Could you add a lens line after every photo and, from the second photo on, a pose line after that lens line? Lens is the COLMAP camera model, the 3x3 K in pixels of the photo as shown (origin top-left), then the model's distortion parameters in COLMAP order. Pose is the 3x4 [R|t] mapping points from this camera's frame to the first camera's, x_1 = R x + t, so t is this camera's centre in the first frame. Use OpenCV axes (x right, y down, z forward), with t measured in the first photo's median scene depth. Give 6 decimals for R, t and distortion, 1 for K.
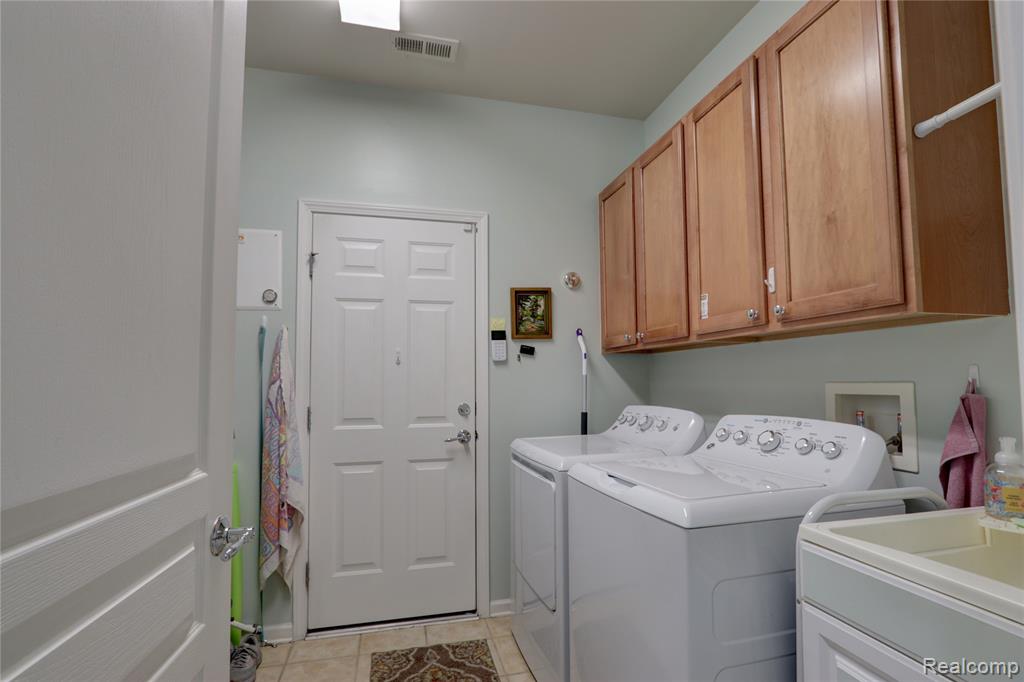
lens RADIAL K [[480.9, 0, 515.5], [0, 480.9, 356.4], [0, 0, 1]] dist [-0.018010, 0.003520]
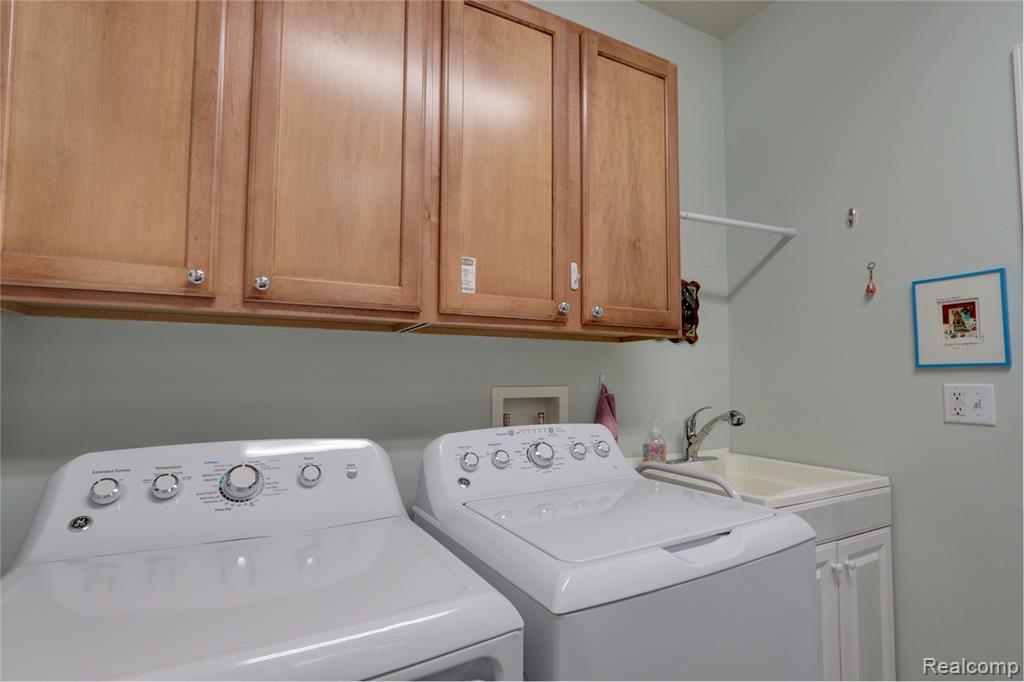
lens RADIAL K [[480.9, 0, 515.5], [0, 480.9, 356.4], [0, 0, 1]] dist [-0.018010, 0.003520]
pose [[-0.238014, 0.052975, 0.969816, -0.086149], [-0.047454, 0.996685, -0.066089, 0.016191], [-0.970102, -0.061752, -0.234711, 0.346458]]
